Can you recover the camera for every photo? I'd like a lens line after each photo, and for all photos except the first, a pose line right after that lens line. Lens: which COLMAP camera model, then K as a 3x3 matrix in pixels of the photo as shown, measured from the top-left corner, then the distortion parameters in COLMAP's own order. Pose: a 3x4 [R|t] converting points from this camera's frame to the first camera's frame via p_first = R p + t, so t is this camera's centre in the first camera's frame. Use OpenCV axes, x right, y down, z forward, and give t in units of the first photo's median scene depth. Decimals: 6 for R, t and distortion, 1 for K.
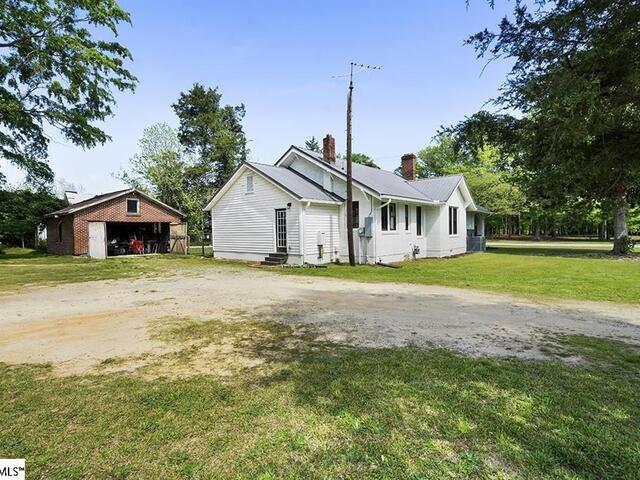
lens RADIAL K [[330.5, 0, 320.4], [0, 330.5, 240.5], [0, 0, 1]] dist [-0.020106, -0.000340]
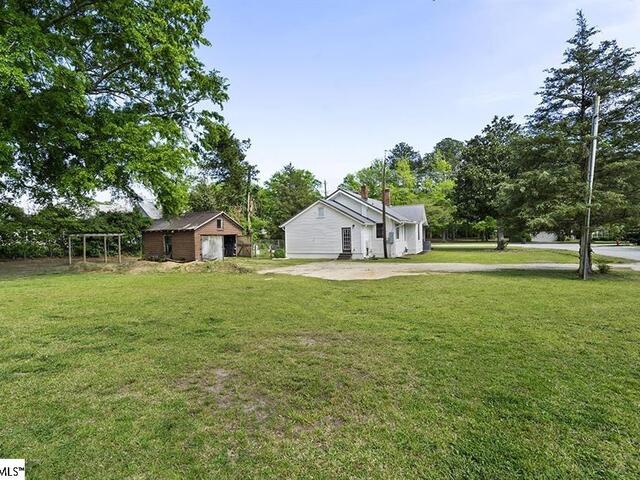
lens RADIAL K [[330.5, 0, 319.5], [0, 330.5, 239.3], [0, 0, 1]] dist [-0.020106, -0.000340]
pose [[0.962891, -0.012598, 0.269597, -0.713302], [0.016231, 0.999805, -0.011252, -0.016402], [-0.269402, 0.015210, 0.962908, -0.650916]]
